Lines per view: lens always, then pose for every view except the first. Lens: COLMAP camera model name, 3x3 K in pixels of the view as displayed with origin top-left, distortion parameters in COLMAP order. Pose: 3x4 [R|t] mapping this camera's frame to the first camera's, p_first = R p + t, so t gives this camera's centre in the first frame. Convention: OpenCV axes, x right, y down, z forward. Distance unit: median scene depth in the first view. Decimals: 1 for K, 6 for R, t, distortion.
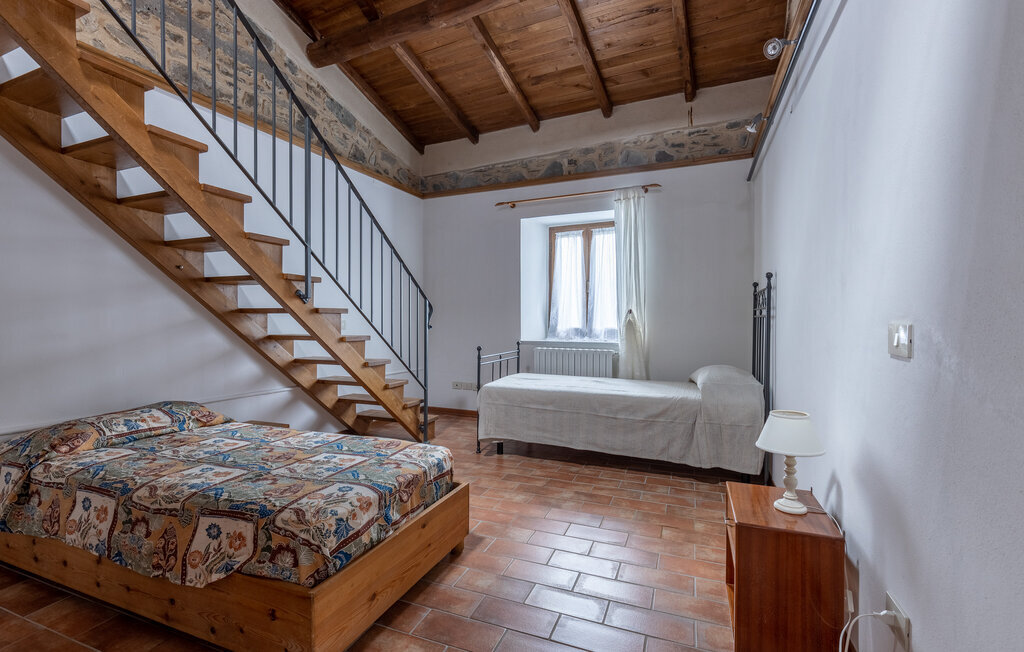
lens RADIAL K [[457.2, 0, 510.6], [0, 457.2, 324.8], [0, 0, 1]] dist [0.004328, -0.000426]
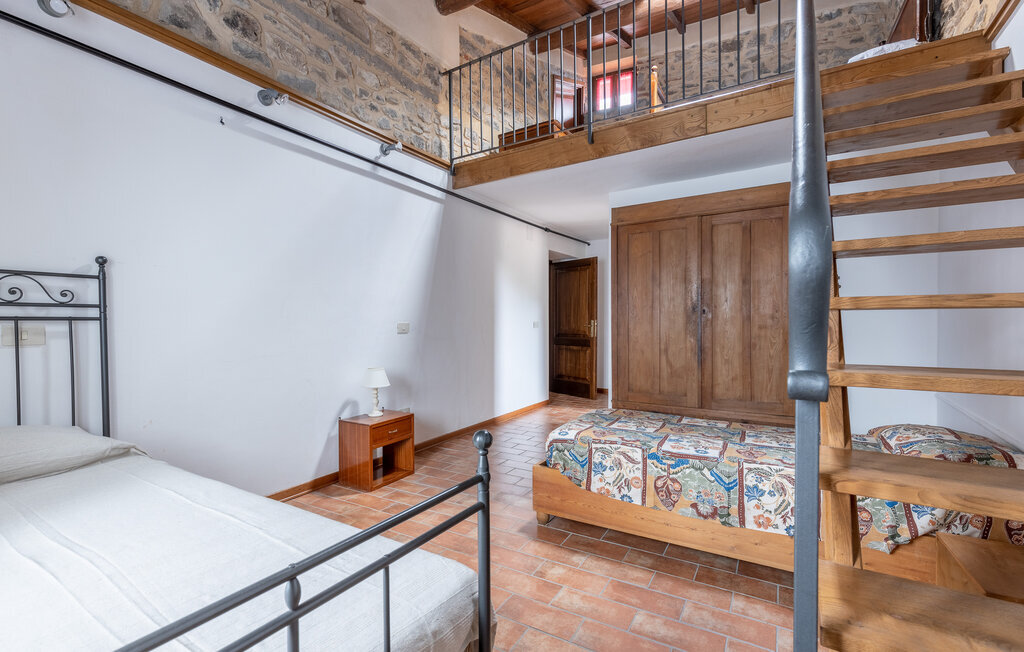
lens RADIAL K [[457.2, 0, 510.6], [0, 457.2, 324.8], [0, 0, 1]] dist [0.004328, -0.000426]
pose [[-0.987046, 0.014837, 0.159748, -0.144965], [0.016828, 0.999797, 0.011117, -0.021914], [-0.159550, 0.013661, -0.987095, 2.254847]]
